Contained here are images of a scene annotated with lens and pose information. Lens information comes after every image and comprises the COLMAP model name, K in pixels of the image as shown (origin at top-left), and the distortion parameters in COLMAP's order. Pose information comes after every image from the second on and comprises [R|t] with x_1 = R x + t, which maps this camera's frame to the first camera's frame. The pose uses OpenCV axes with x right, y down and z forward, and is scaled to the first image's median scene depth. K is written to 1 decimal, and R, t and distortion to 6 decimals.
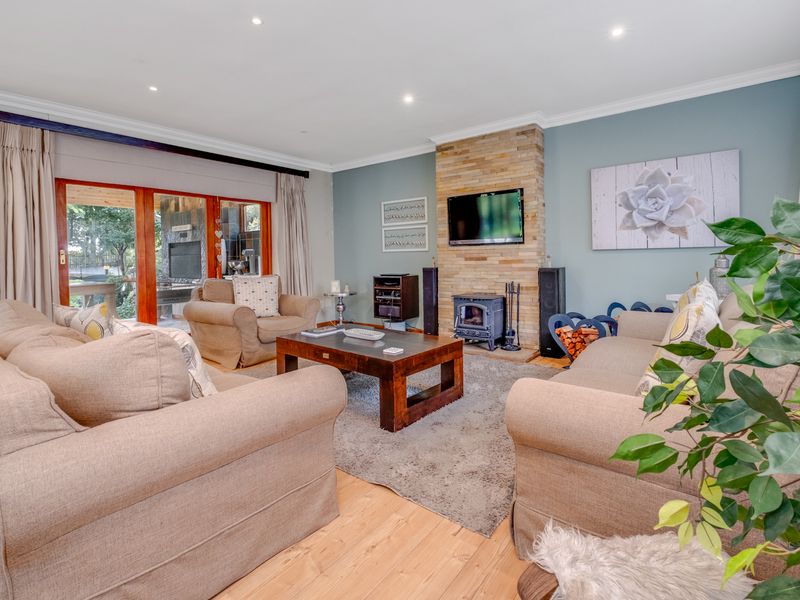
lens RADIAL K [[380.3, 0, 399.7], [0, 380.3, 266.2], [0, 0, 1]] dist [0.000735, 0.000184]
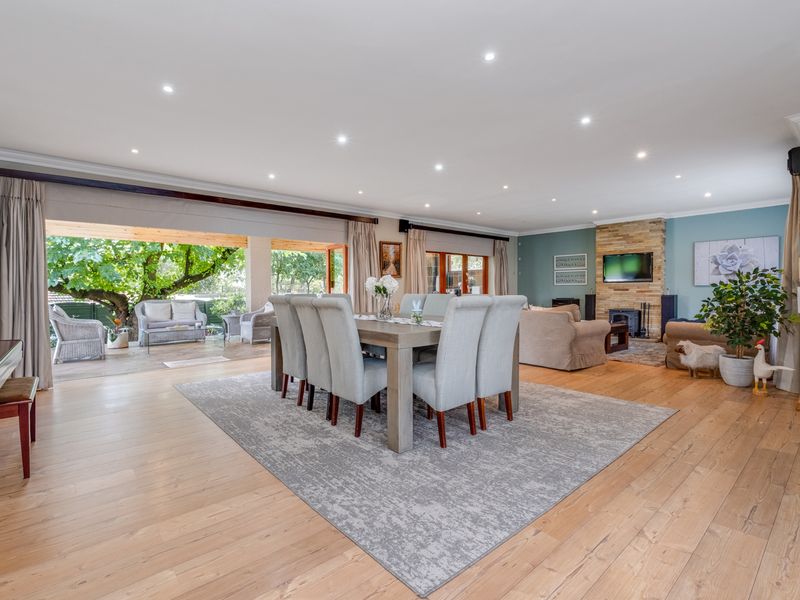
lens RADIAL K [[386.8, 0, 400.0], [0, 386.8, 300.0], [0, 0, 1]] dist [0.012549, 0.000075]
pose [[0.982270, 0.020185, -0.186383, -0.527533], [-0.019174, 0.999790, 0.007224, 0.039051], [0.186490, -0.003523, 0.982451, -1.091548]]
